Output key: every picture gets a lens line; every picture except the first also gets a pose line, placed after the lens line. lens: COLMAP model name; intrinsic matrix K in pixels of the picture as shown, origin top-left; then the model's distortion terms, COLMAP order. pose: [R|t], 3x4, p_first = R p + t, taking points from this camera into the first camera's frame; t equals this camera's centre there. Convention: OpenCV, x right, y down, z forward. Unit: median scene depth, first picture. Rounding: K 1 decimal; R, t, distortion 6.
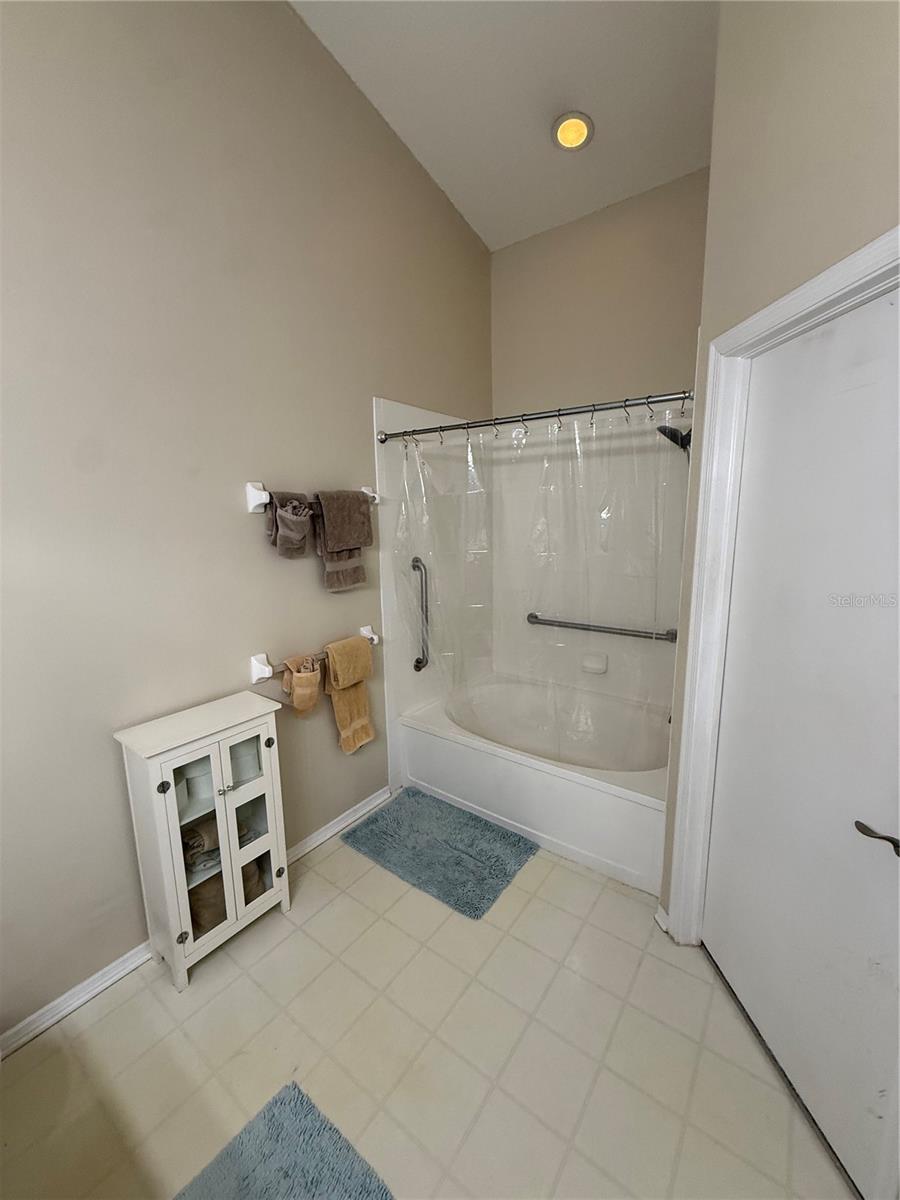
lens RADIAL K [[480.0, 0, 448.7], [0, 480.0, 594.4], [0, 0, 1]] dist [-0.002248, 0.000740]
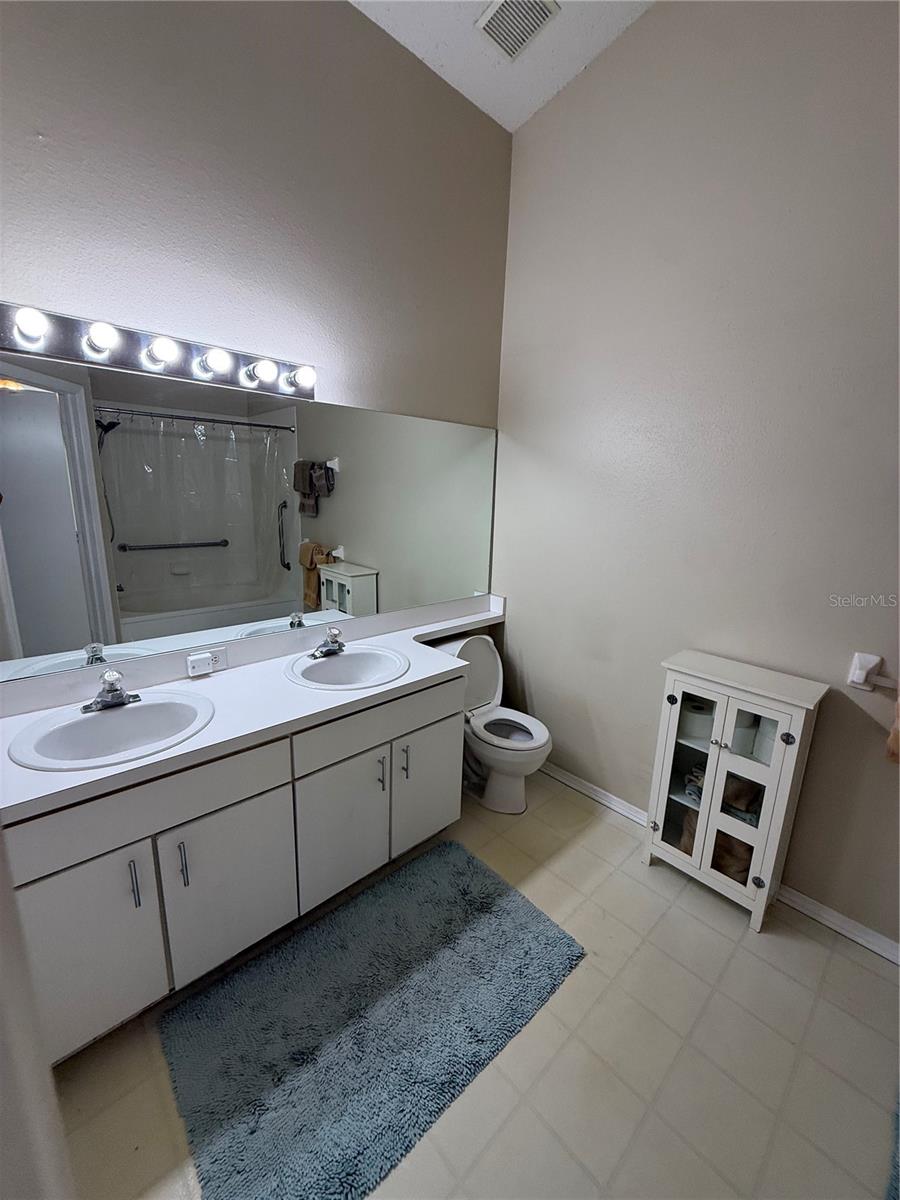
lens RADIAL K [[480.0, 0, 450.0], [0, 480.0, 600.1], [0, 0, 1]] dist [-0.002248, 0.000740]
pose [[-0.179374, 0.233630, -0.955637, 0.511283], [-0.192313, 0.944324, 0.266962, -0.038350], [0.964801, 0.231668, -0.124457, 0.484631]]
